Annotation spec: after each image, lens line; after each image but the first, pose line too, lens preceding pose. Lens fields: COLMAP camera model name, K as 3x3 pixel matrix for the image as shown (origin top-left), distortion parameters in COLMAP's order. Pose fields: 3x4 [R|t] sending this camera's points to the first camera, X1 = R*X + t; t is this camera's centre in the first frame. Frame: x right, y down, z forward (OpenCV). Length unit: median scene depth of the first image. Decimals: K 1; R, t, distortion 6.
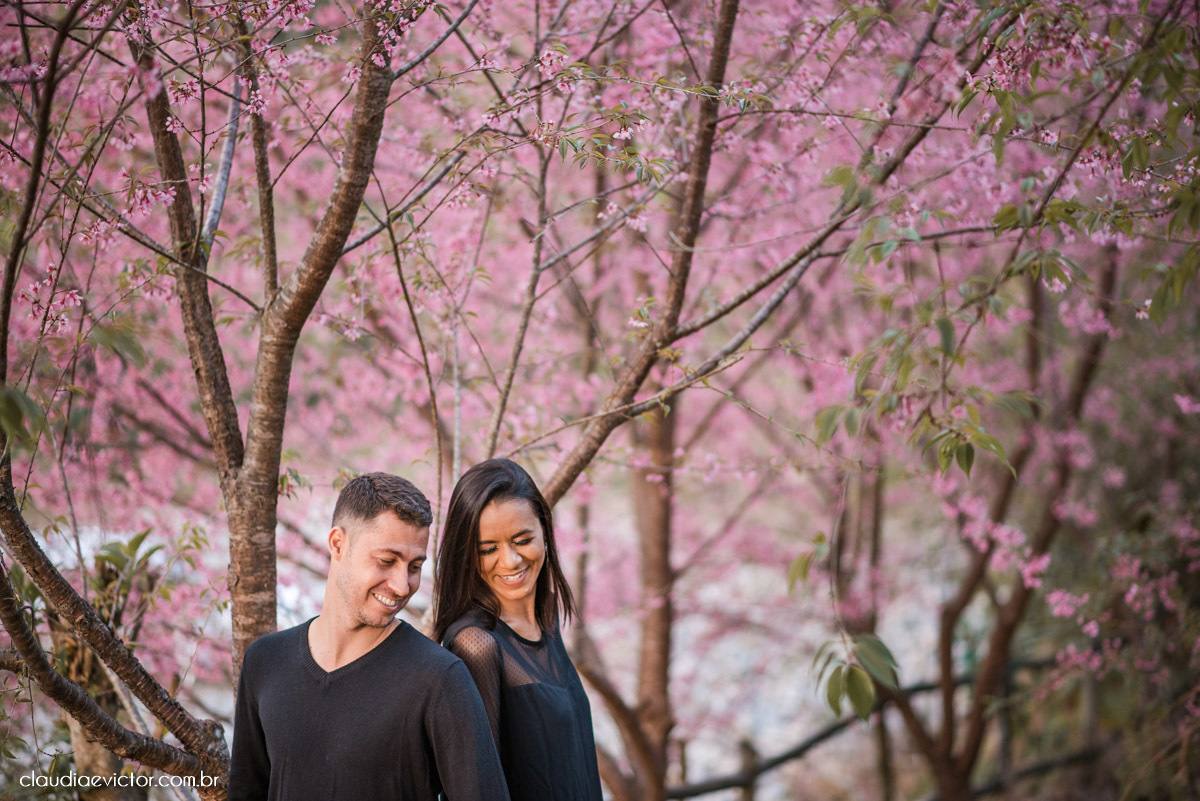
lens RADIAL K [[3178.8, 0, 599.0], [0, 3178.8, 398.8], [0, 0, 1]] dist [0.105051, 0.000000]
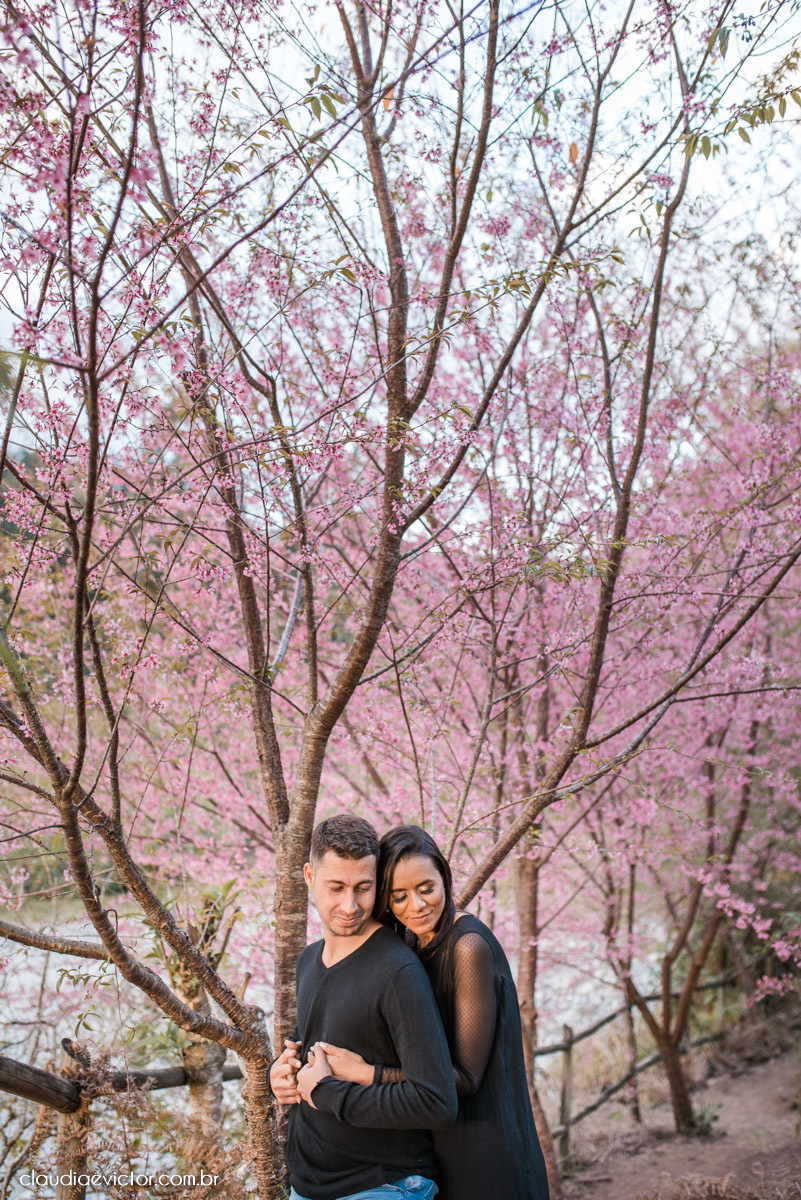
lens RADIAL K [[1181.3, 0, 401.3], [0, 1181.3, 605.5], [0, 0, 1]] dist [-0.033815, 0.000000]
pose [[0.998419, 0.020328, -0.052400, -0.034010], [-0.031589, 0.974076, -0.224004, 0.042633], [0.046488, 0.225305, 0.973179, 0.452387]]
